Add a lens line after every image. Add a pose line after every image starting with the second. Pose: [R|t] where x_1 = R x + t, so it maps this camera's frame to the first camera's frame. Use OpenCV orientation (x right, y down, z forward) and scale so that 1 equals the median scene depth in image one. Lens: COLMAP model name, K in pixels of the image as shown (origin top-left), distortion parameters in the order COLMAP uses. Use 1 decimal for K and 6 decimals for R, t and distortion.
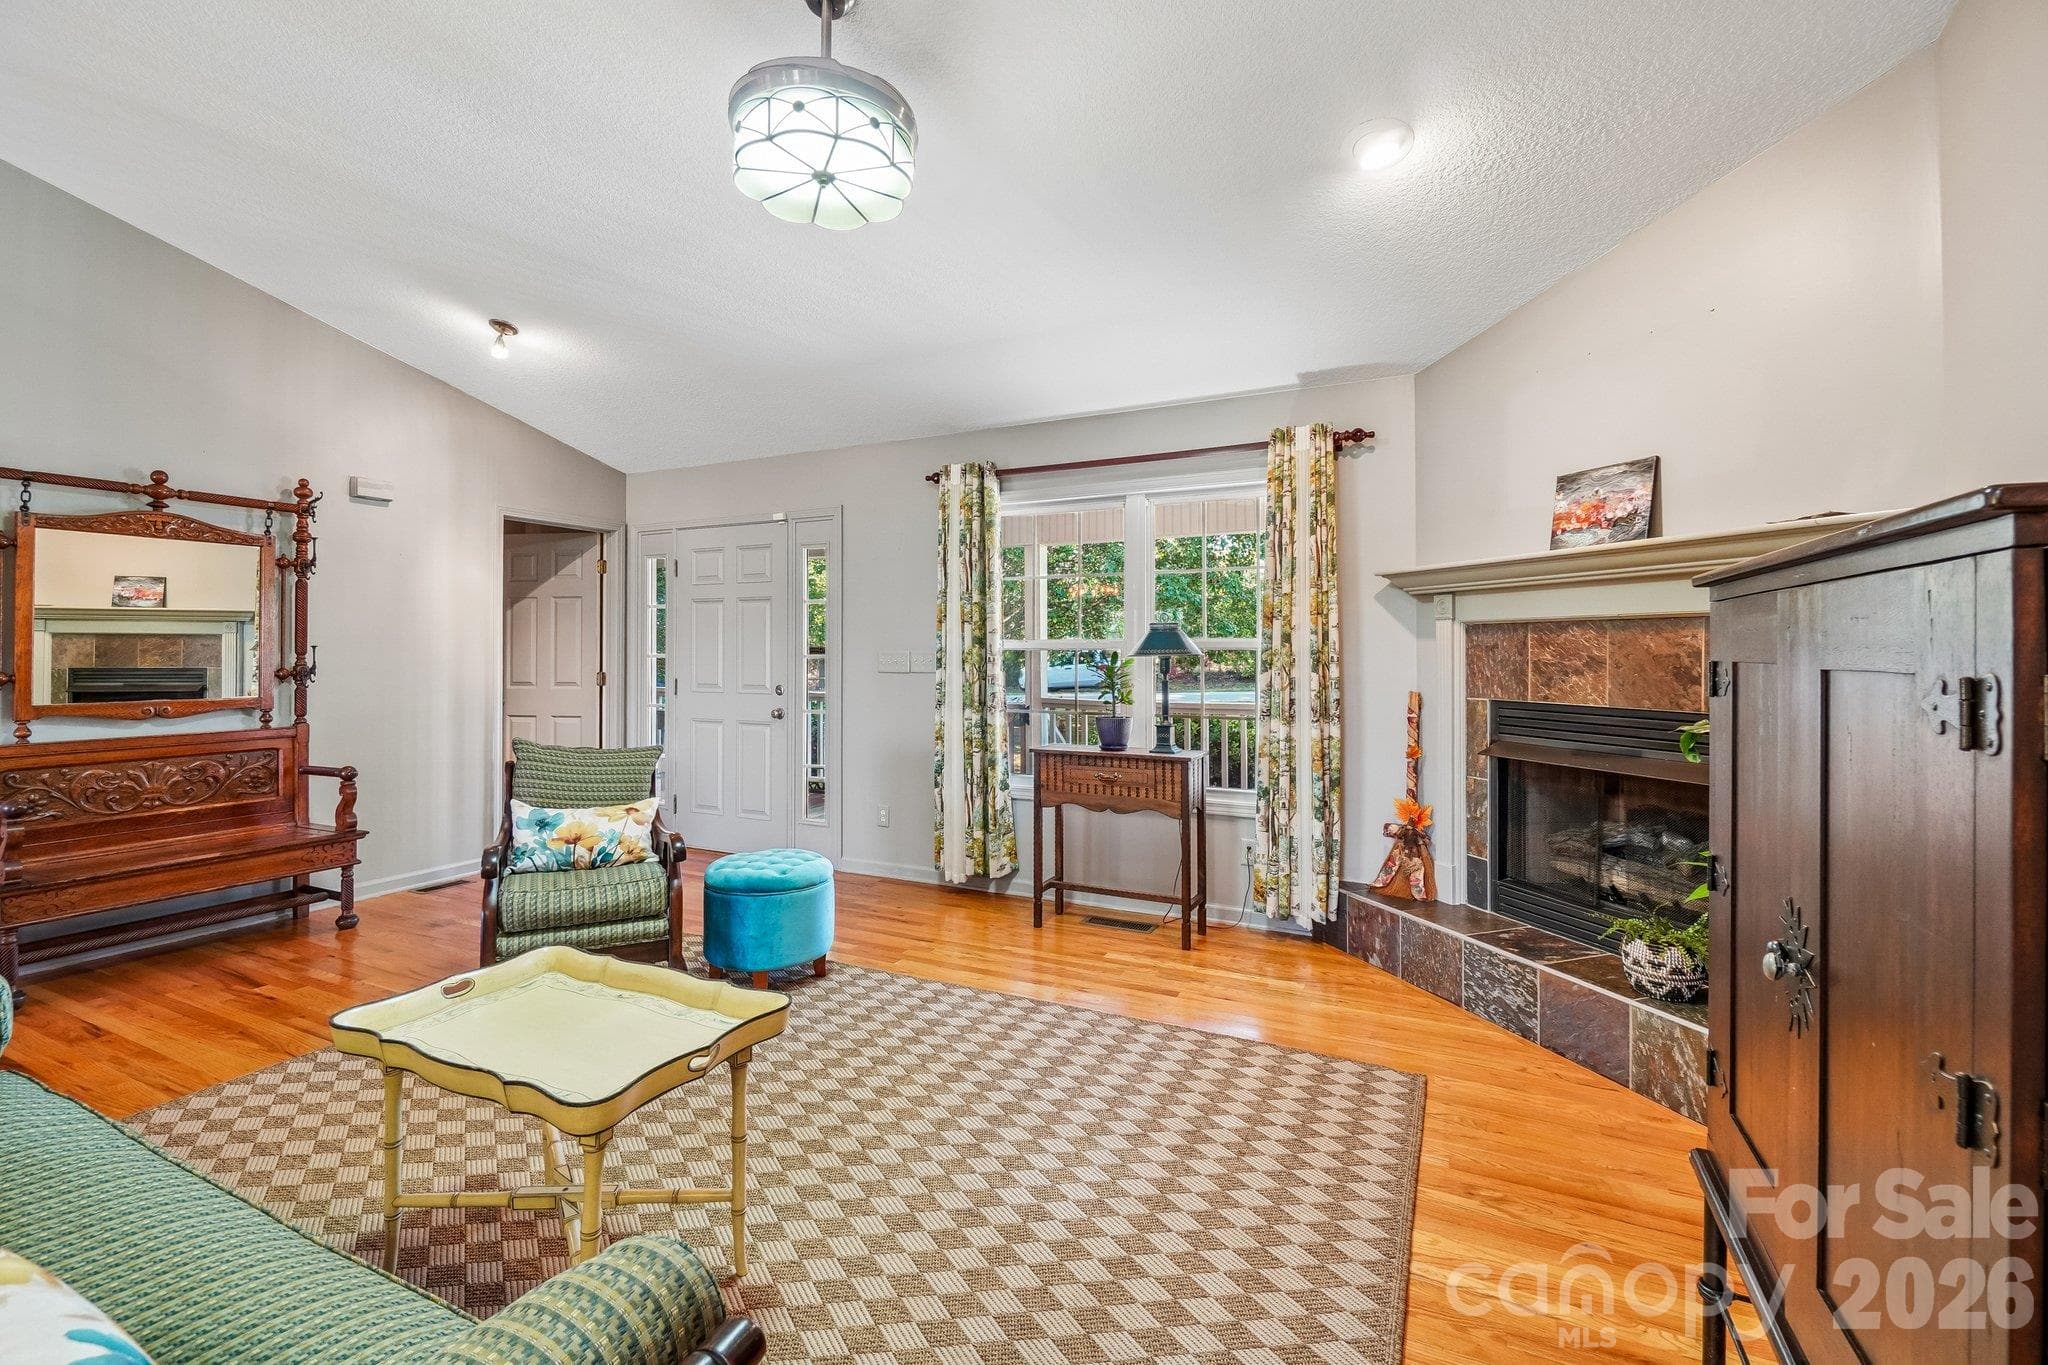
lens RADIAL K [[895.6, 0, 1021.6], [0, 895.6, 654.0], [0, 0, 1]] dist [-0.002379, -0.001602]
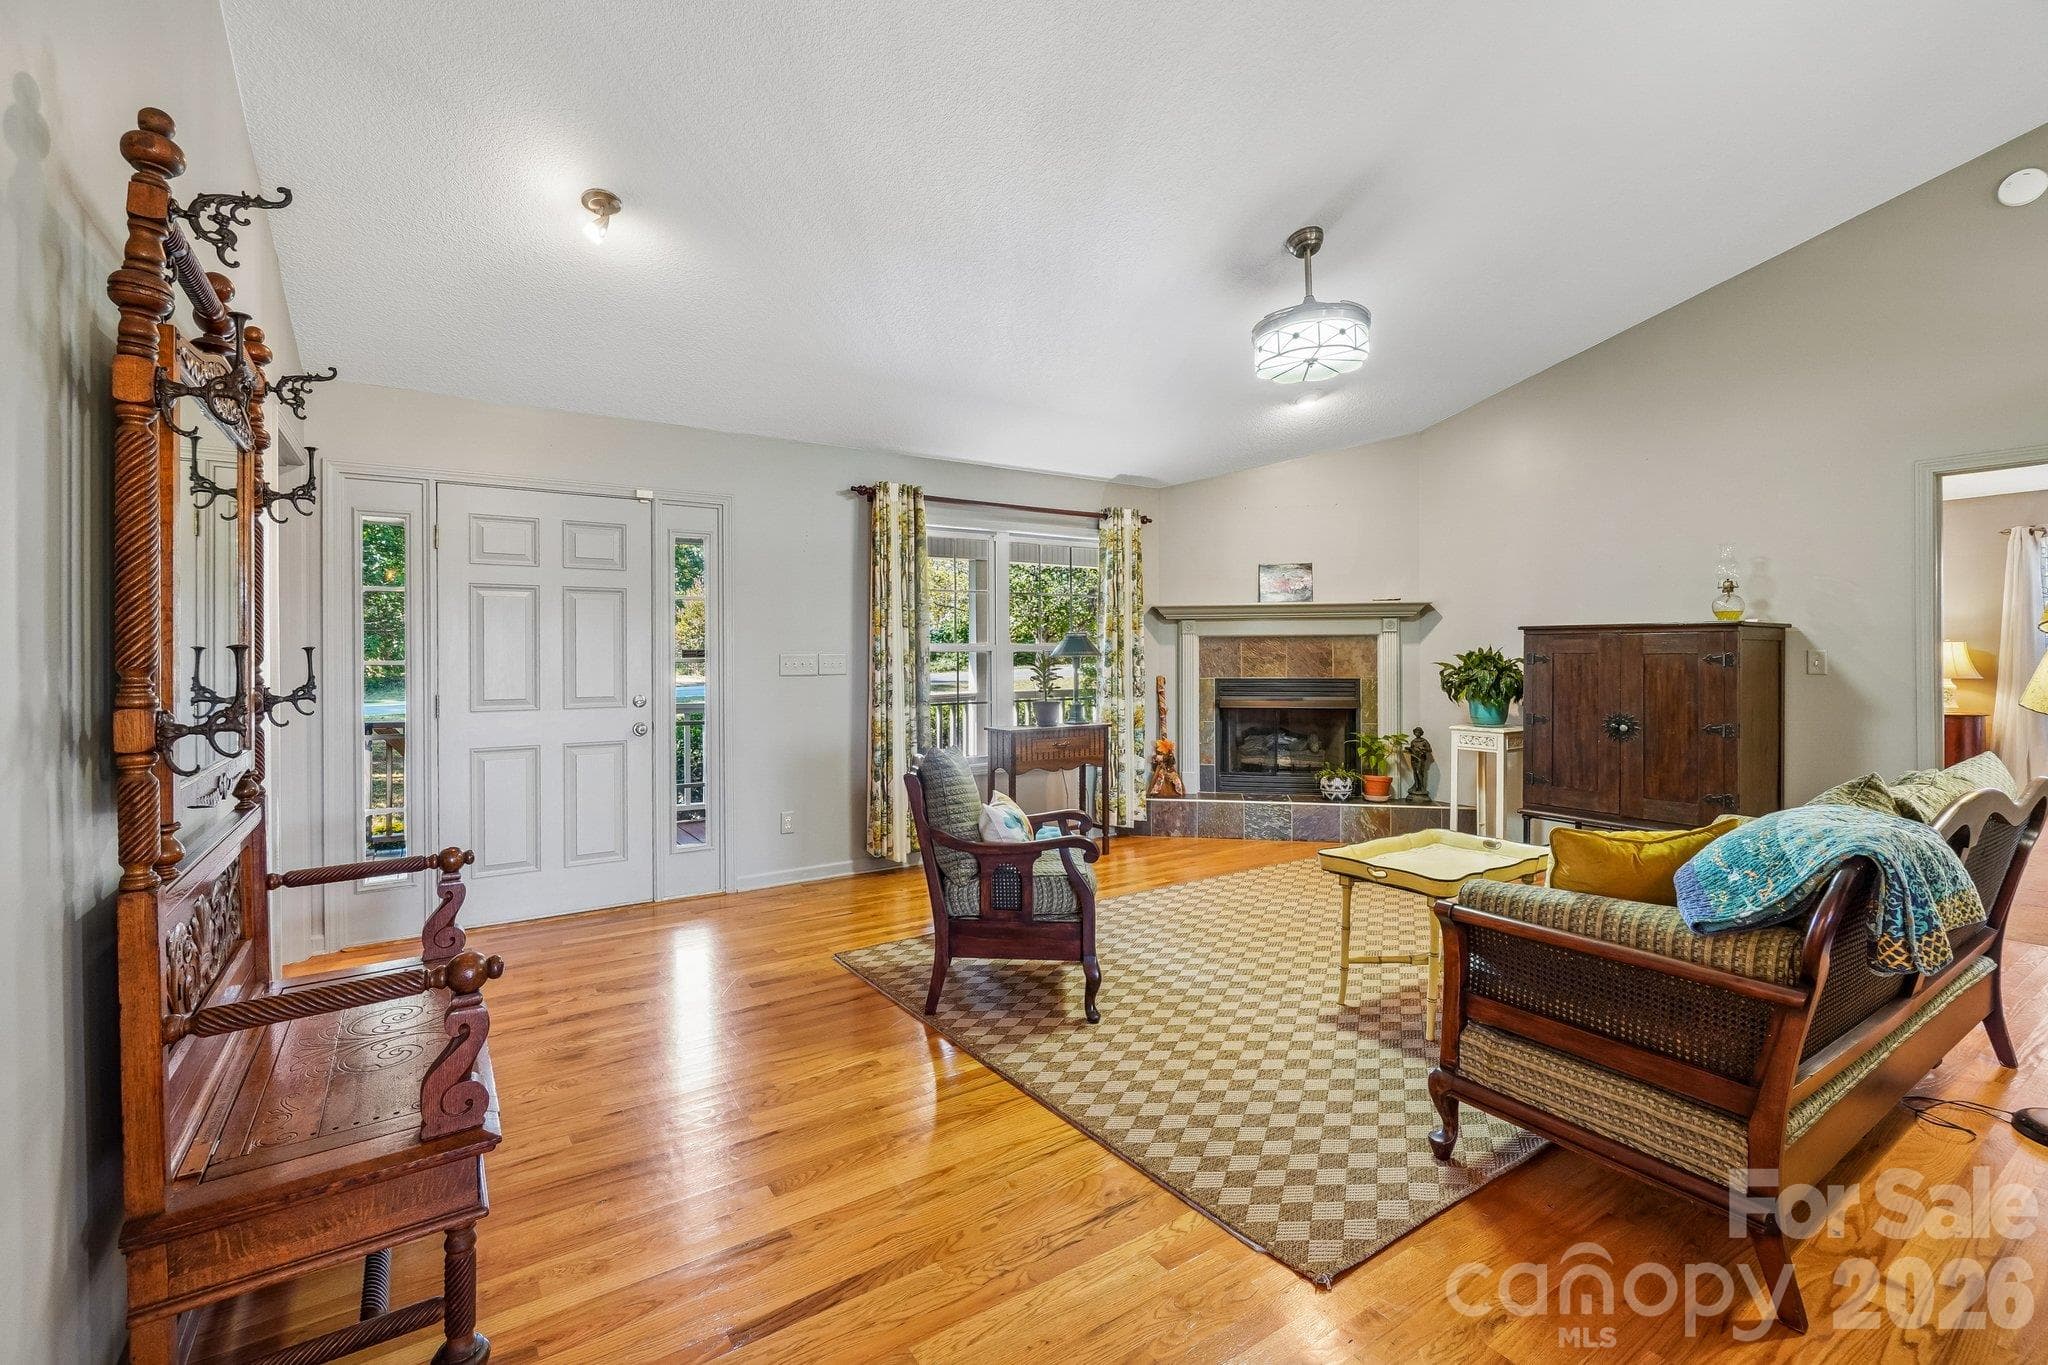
lens RADIAL K [[895.6, 0, 1021.6], [0, 895.6, 654.0], [0, 0, 1]] dist [-0.002379, -0.001602]
pose [[0.492918, -0.005083, 0.870061, -1.255020], [0.005822, 0.999980, 0.002543, -0.005176], [-0.870056, 0.003812, 0.492937, 0.423316]]
